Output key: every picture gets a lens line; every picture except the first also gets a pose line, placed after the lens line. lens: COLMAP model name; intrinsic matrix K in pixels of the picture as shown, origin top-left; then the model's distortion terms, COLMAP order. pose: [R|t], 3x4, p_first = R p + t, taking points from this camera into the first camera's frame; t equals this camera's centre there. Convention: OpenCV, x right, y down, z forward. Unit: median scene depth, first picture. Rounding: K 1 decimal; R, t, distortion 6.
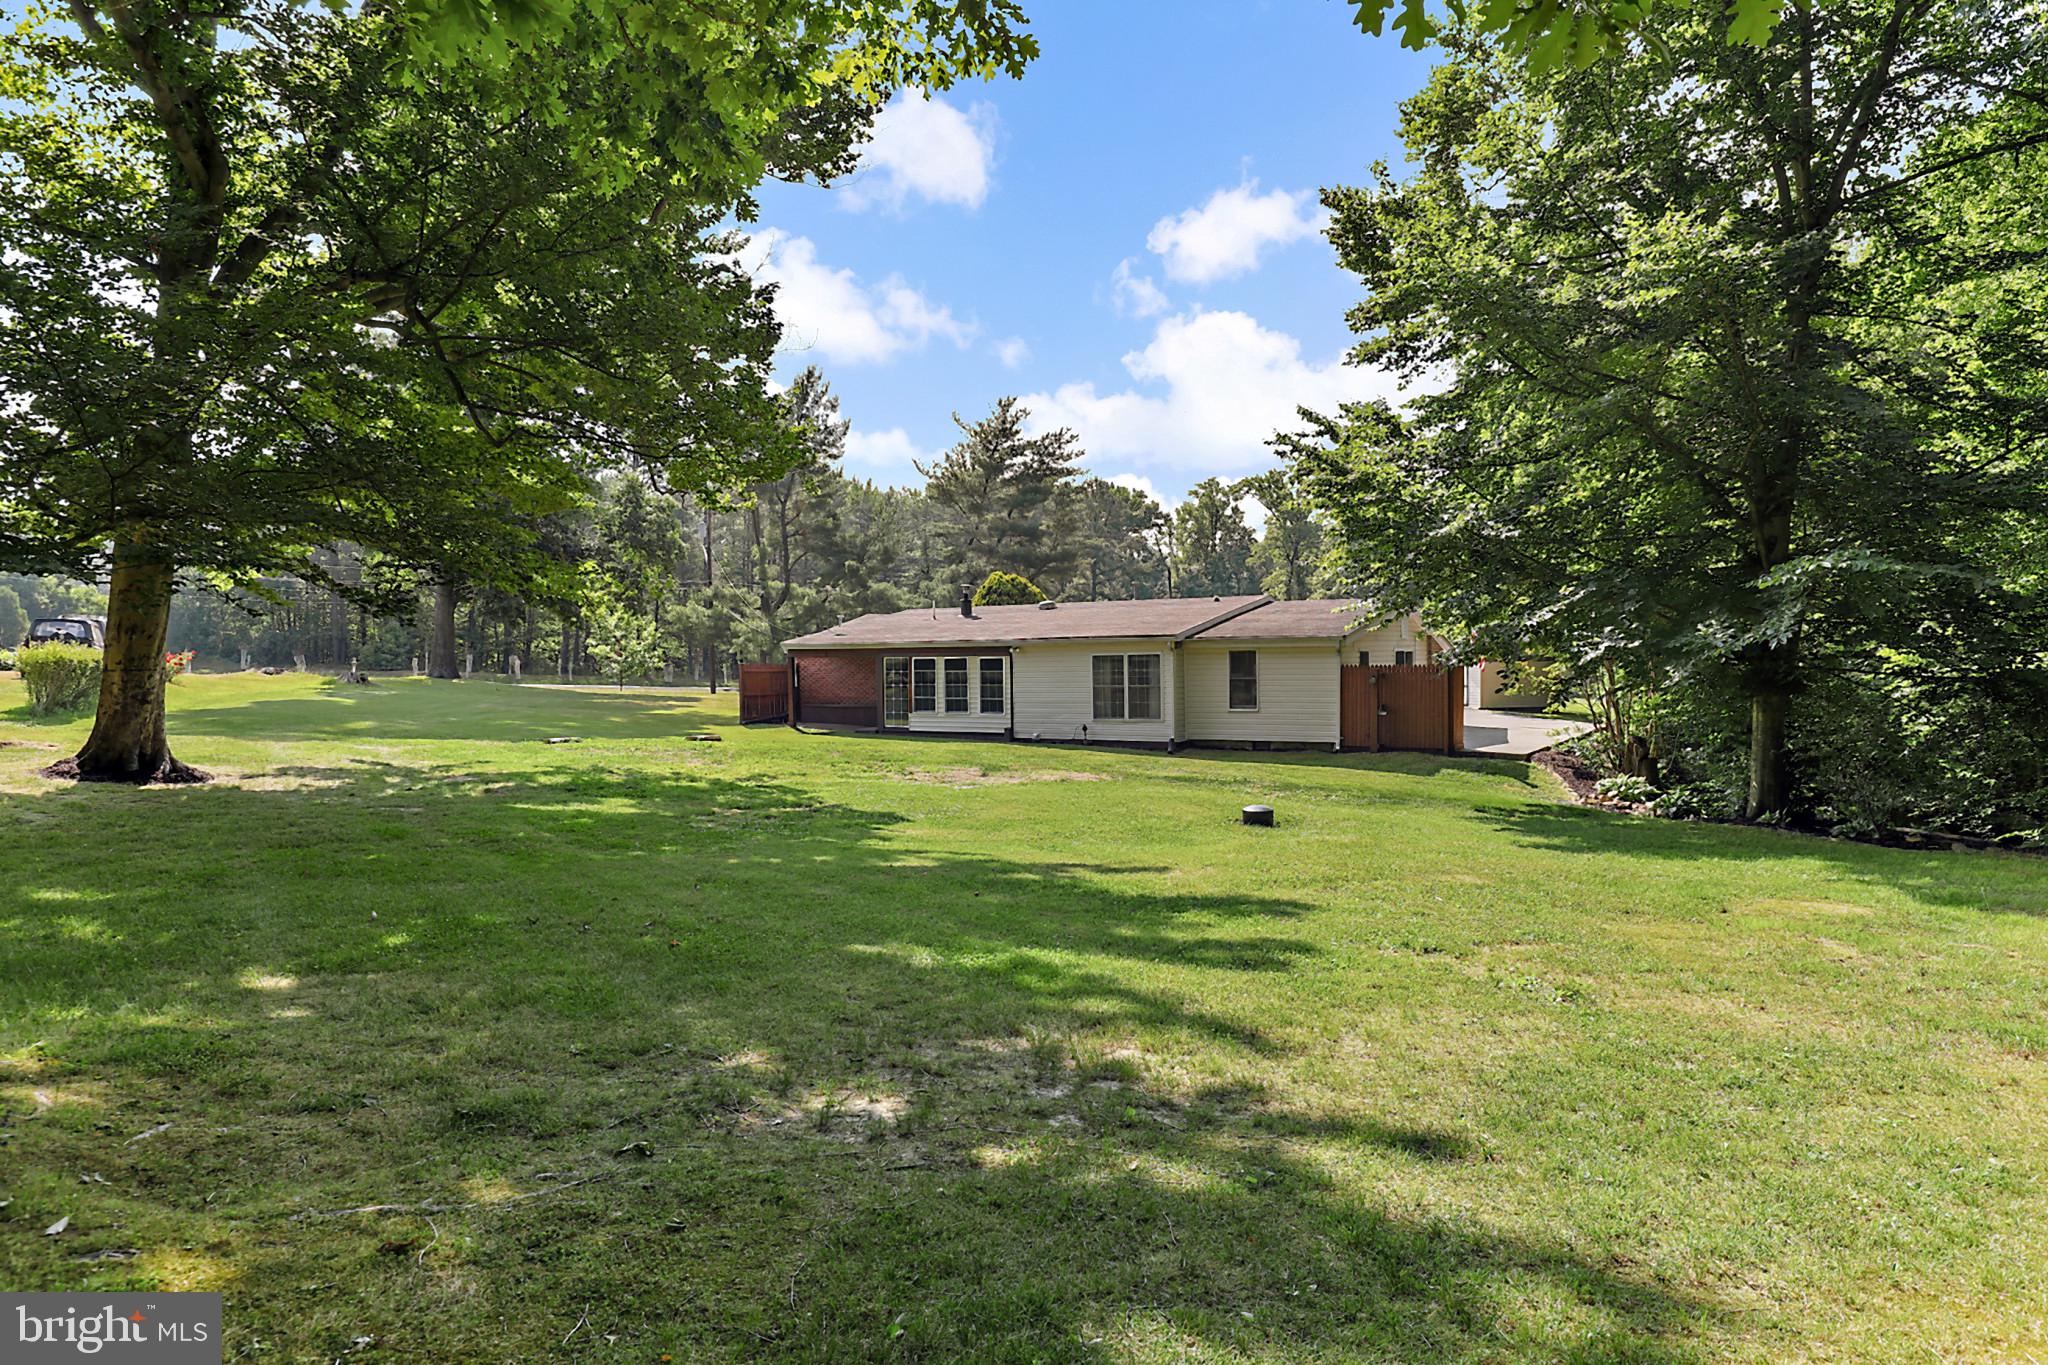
lens RADIAL K [[1386.6, 0, 1023.4], [0, 1386.6, 682.9], [0, 0, 1]] dist [-0.000693, 0.001107]
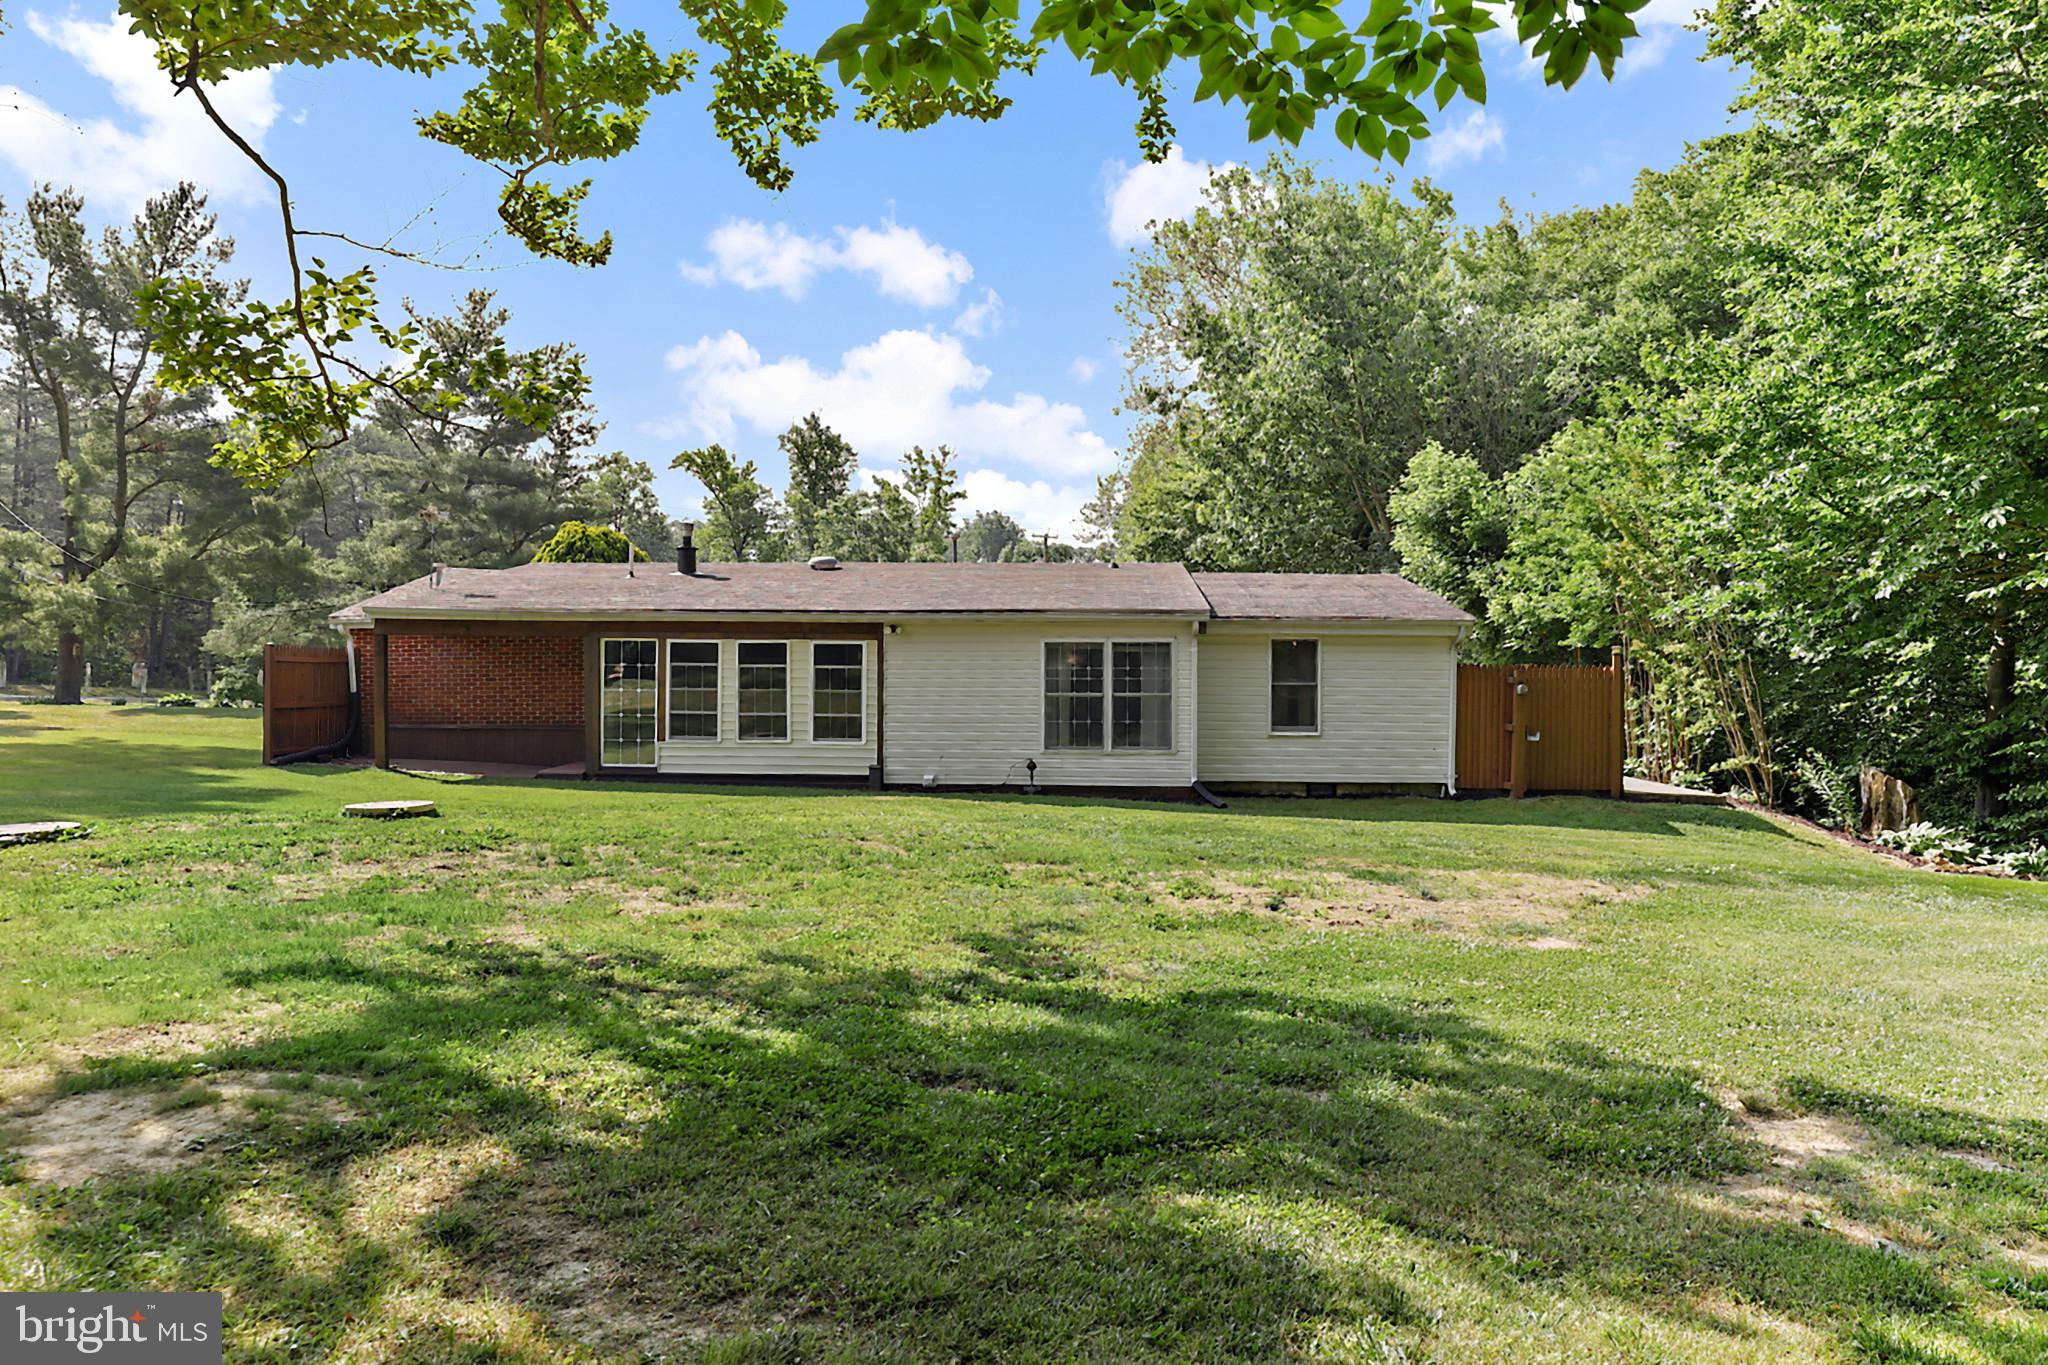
lens RADIAL K [[1386.6, 0, 1023.4], [0, 1386.6, 682.9], [0, 0, 1]] dist [-0.000693, 0.001107]
pose [[0.865297, 0.013233, 0.501084, -0.240196], [-0.008440, 0.999894, -0.011832, 0.004444], [-0.501188, 0.006009, 0.865318, 0.468125]]
